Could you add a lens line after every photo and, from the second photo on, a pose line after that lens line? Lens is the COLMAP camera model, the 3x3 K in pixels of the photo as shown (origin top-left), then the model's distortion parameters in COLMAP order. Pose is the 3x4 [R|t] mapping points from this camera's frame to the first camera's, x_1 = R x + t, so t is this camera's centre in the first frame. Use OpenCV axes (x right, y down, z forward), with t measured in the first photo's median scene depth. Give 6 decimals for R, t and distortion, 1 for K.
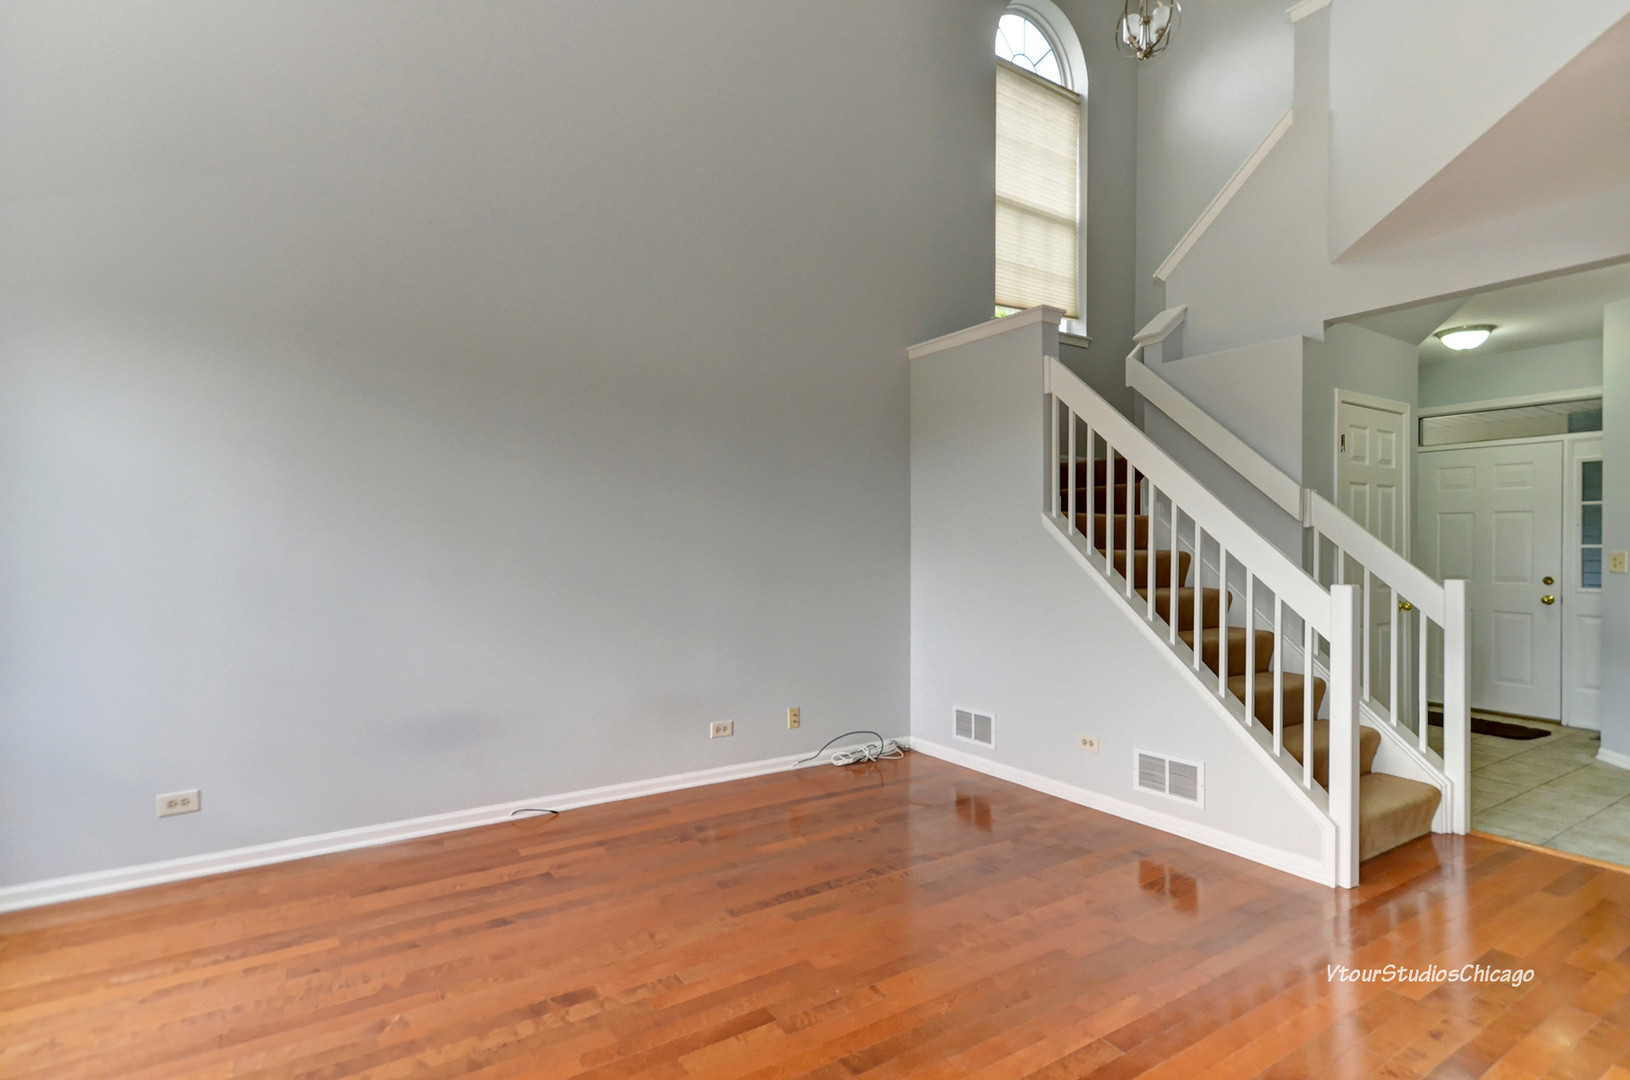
lens RADIAL K [[811.8, 0, 837.6], [0, 811.8, 542.8], [0, 0, 1]] dist [-0.000964, -0.001264]
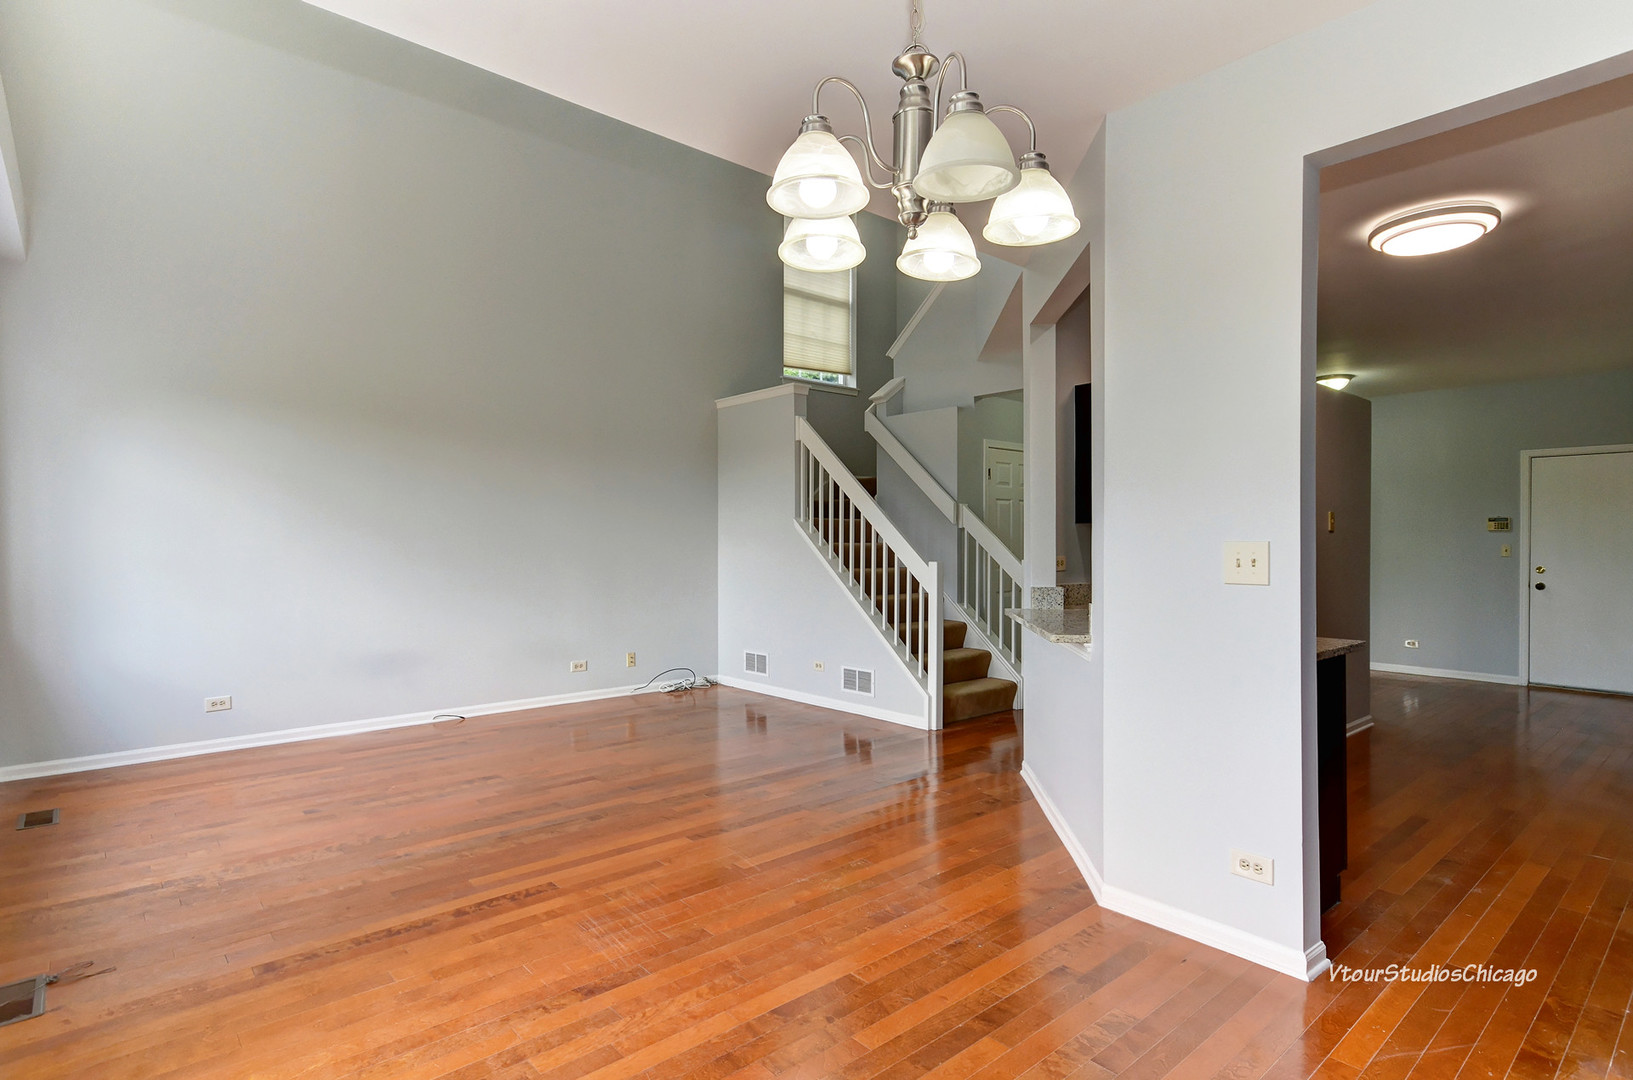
lens RADIAL K [[827.2, 0, 831.1], [0, 827.2, 547.7], [0, 0, 1]] dist [0.004513, 0.001723]
pose [[0.991507, -0.003412, 0.130008, 0.118226], [0.002345, 0.999962, 0.008360, 0.004930], [-0.130031, -0.007984, 0.991478, -0.552629]]
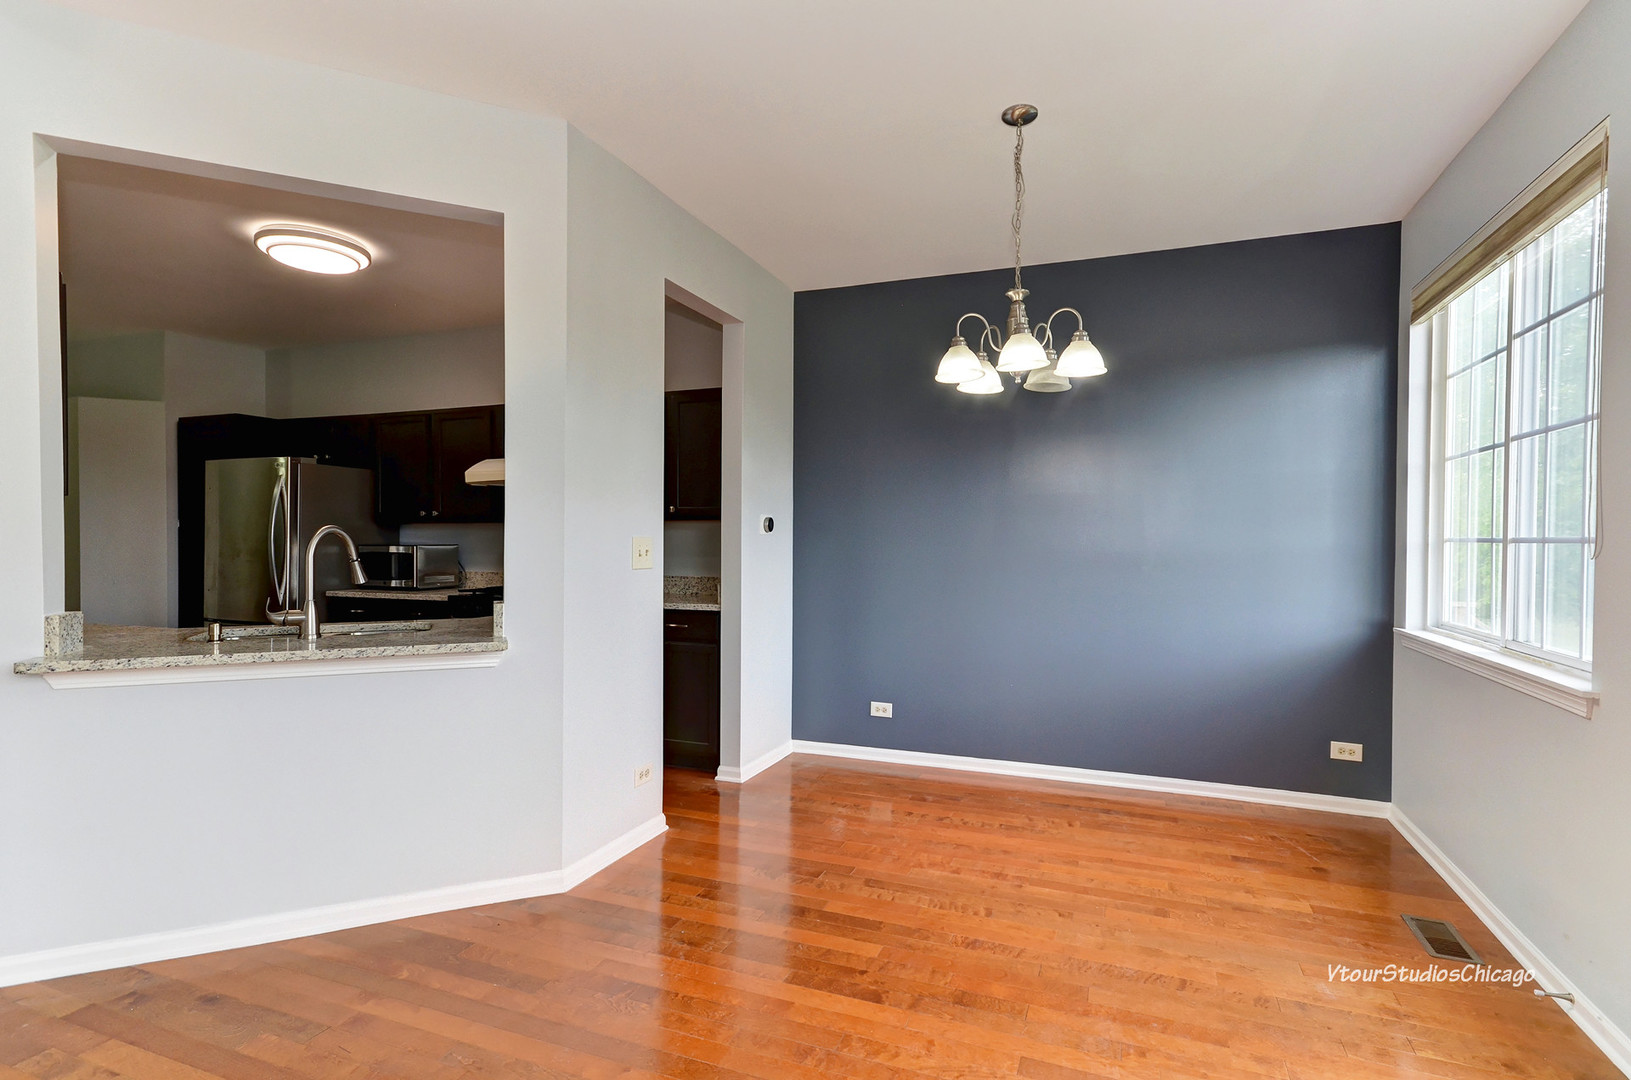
lens RADIAL K [[791.2, 0, 835.0], [0, 791.2, 547.5], [0, 0, 1]] dist [0.005849, 0.001143]
pose [[-0.571385, -0.016128, 0.820524, -0.247637], [-0.008849, 0.999870, 0.013491, 0.003550], [-0.820635, 0.000448, -0.571453, 0.281236]]
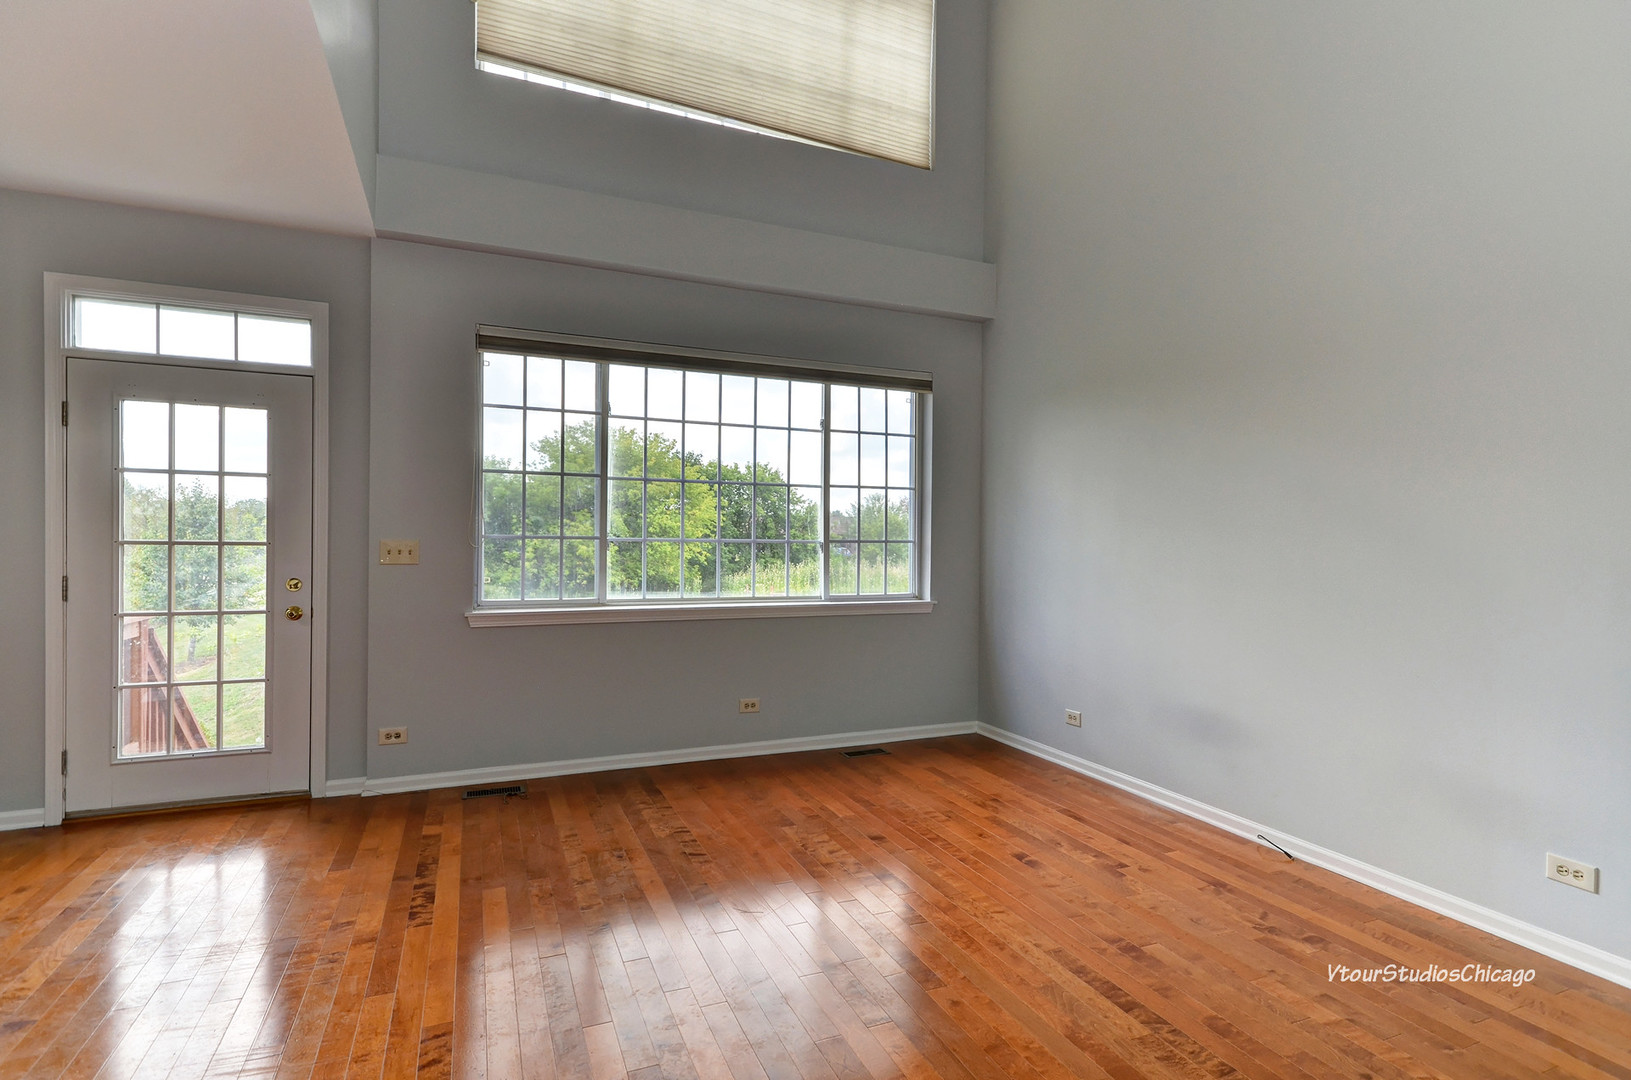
lens RADIAL K [[812.3, 0, 838.1], [0, 812.3, 542.8], [0, 0, 1]] dist [-0.000964, -0.001264]
pose [[-0.172694, 0.001454, -0.984975, 0.533094], [-0.012300, 0.999918, 0.003633, 0.000211], [0.984899, 0.012743, -0.172662, 0.607226]]
